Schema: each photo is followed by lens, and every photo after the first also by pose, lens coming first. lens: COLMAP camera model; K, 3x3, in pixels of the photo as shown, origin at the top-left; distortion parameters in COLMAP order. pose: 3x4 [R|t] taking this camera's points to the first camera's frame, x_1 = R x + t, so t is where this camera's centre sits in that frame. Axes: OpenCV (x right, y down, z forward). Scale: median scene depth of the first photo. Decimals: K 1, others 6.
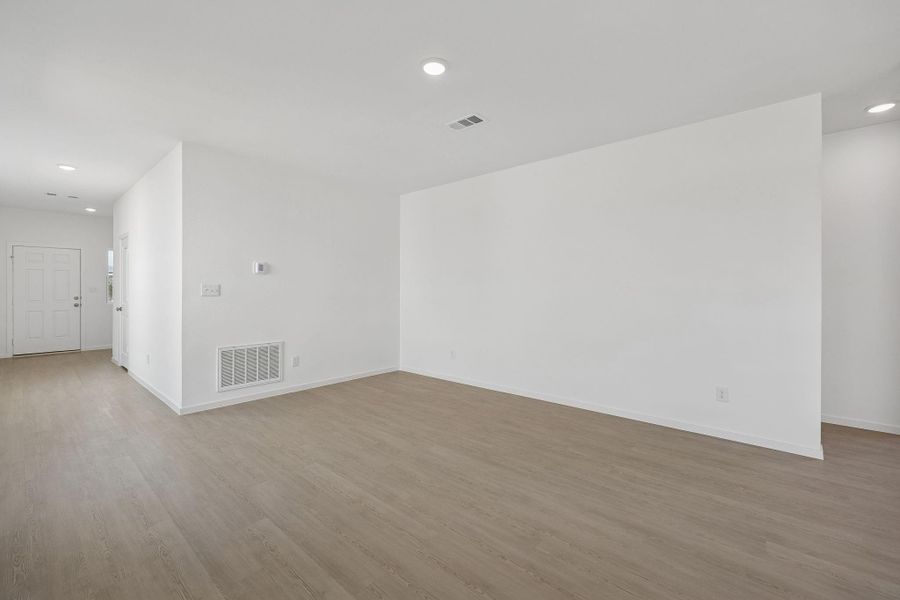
lens RADIAL K [[380.8, 0, 445.4], [0, 380.8, 290.8], [0, 0, 1]] dist [0.003272, -0.000035]
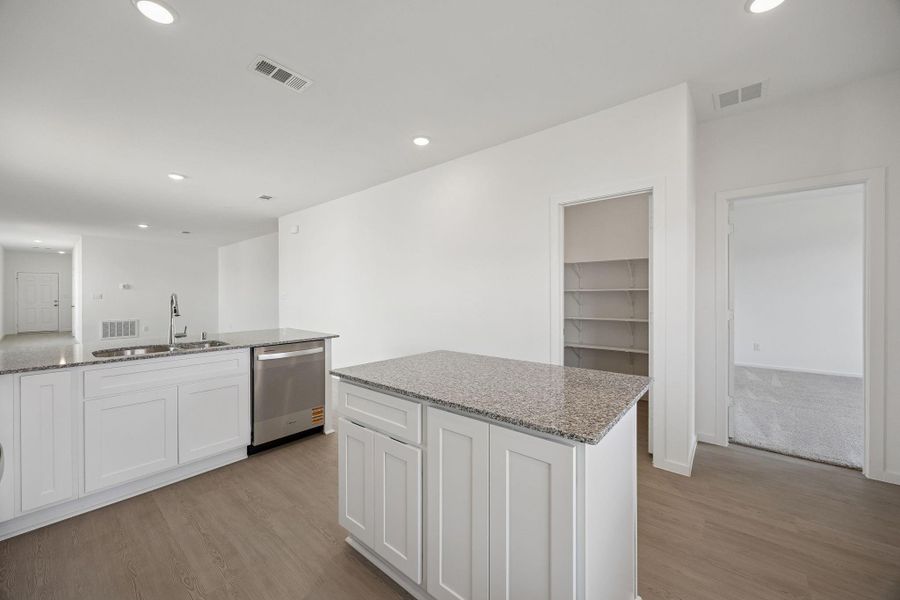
lens RADIAL K [[339.5, 0, 450.1], [0, 339.5, 295.4], [0, 0, 1]] dist [-0.001182, 0.000002]
pose [[0.999354, -0.005262, 0.035541, 1.480021], [0.005231, 0.999986, 0.000955, 0.000776], [-0.035546, -0.000768, 0.999368, -1.165730]]
